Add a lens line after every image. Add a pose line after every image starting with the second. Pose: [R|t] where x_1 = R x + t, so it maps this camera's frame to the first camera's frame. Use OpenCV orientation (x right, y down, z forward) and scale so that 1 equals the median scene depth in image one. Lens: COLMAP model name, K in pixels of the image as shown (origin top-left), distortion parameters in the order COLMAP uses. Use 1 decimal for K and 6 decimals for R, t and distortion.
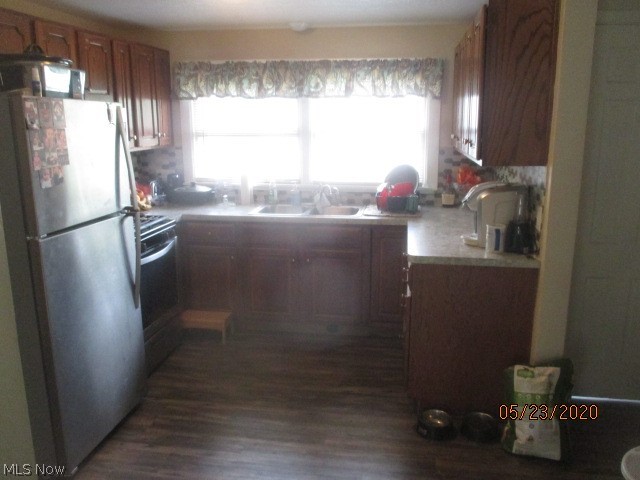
lens RADIAL K [[532.3, 0, 319.7], [0, 532.3, 239.4], [0, 0, 1]] dist [-0.066022, 0.003000]
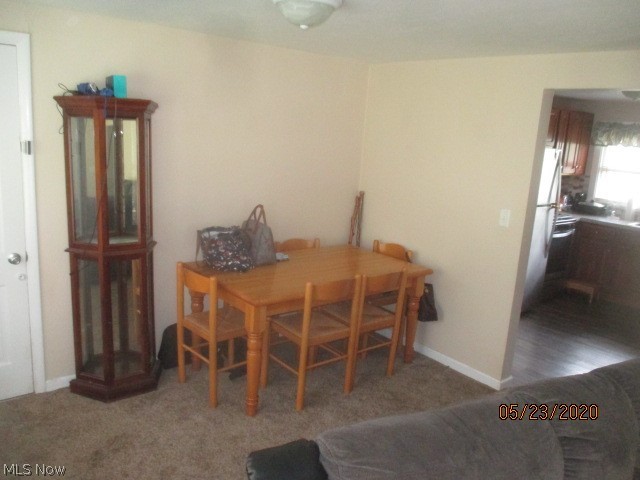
lens RADIAL K [[532.3, 0, 319.9], [0, 532.3, 240.1], [0, 0, 1]] dist [-0.066022, 0.003000]
pose [[0.743243, 0.192147, -0.640835, 0.164069], [-0.215348, 0.975601, 0.042762, 0.110764], [0.633416, 0.106220, 0.766487, -0.640839]]
